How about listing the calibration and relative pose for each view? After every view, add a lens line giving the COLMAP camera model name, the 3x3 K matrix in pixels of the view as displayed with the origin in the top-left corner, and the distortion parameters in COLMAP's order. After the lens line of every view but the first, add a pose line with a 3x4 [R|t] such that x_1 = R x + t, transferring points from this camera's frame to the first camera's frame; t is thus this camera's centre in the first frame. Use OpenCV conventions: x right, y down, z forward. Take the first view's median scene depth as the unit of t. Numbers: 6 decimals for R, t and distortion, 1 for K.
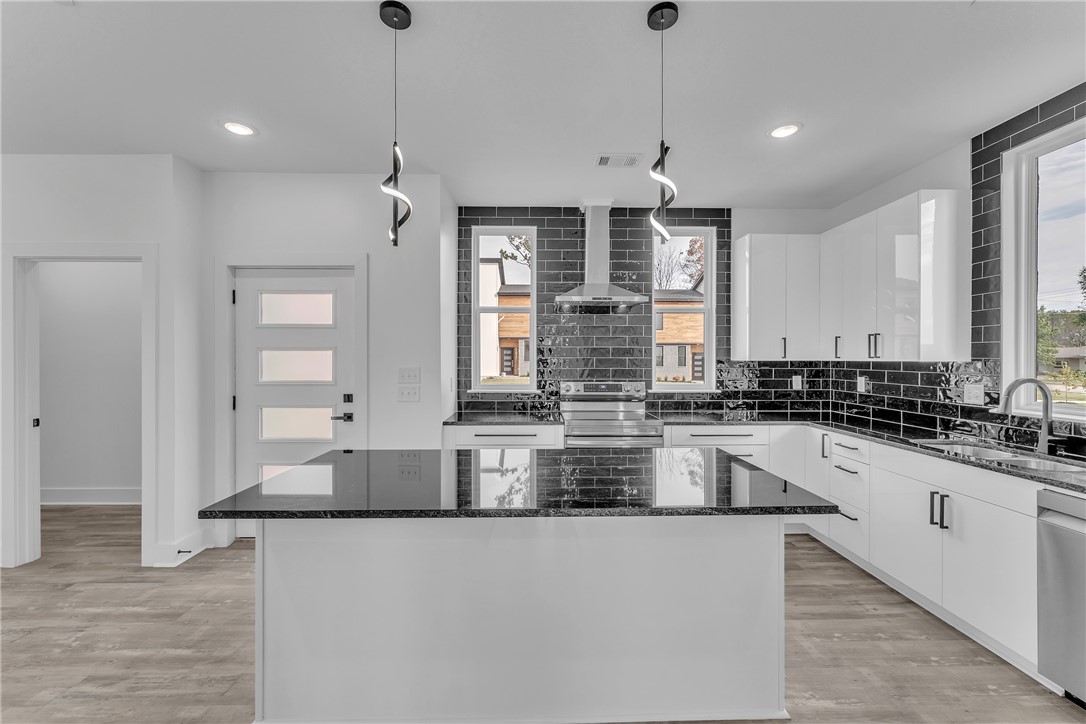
lens RADIAL K [[444.8, 0, 547.0], [0, 444.8, 359.4], [0, 0, 1]] dist [0.001935, 0.000564]
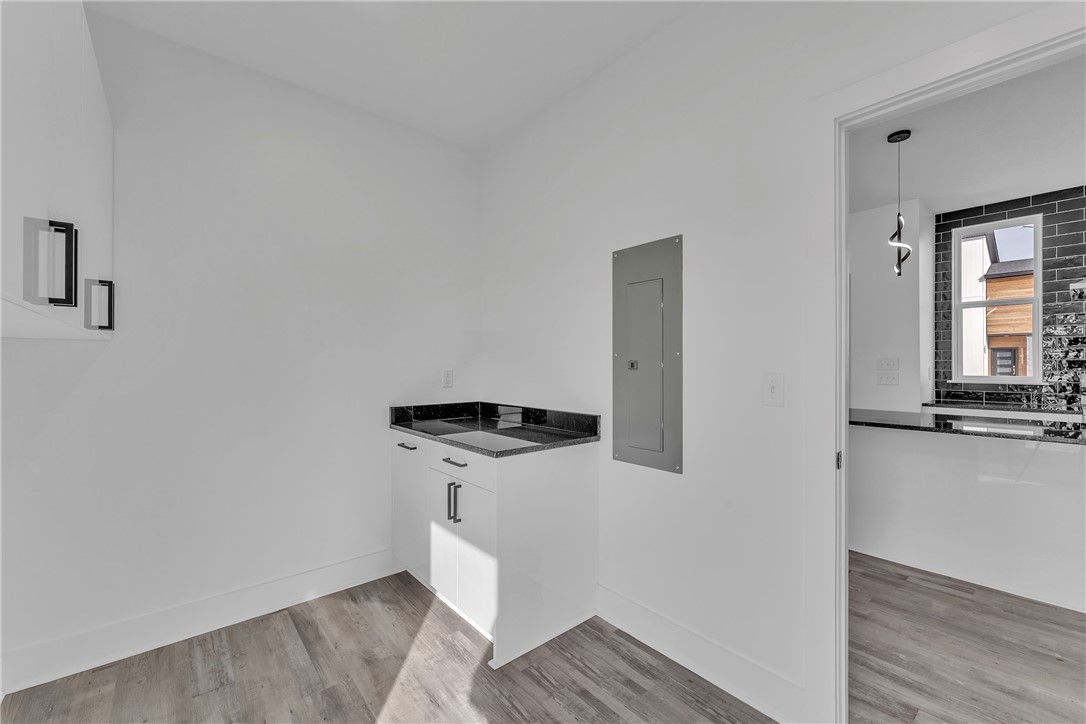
lens RADIAL K [[444.8, 0, 541.1], [0, 444.8, 362.9], [0, 0, 1]] dist [0.001935, 0.000564]
pose [[0.626658, -0.006123, -0.779270, 0.049294], [-0.000793, 0.999964, -0.008495, 0.036623], [0.779294, 0.005941, 0.626630, -0.465502]]
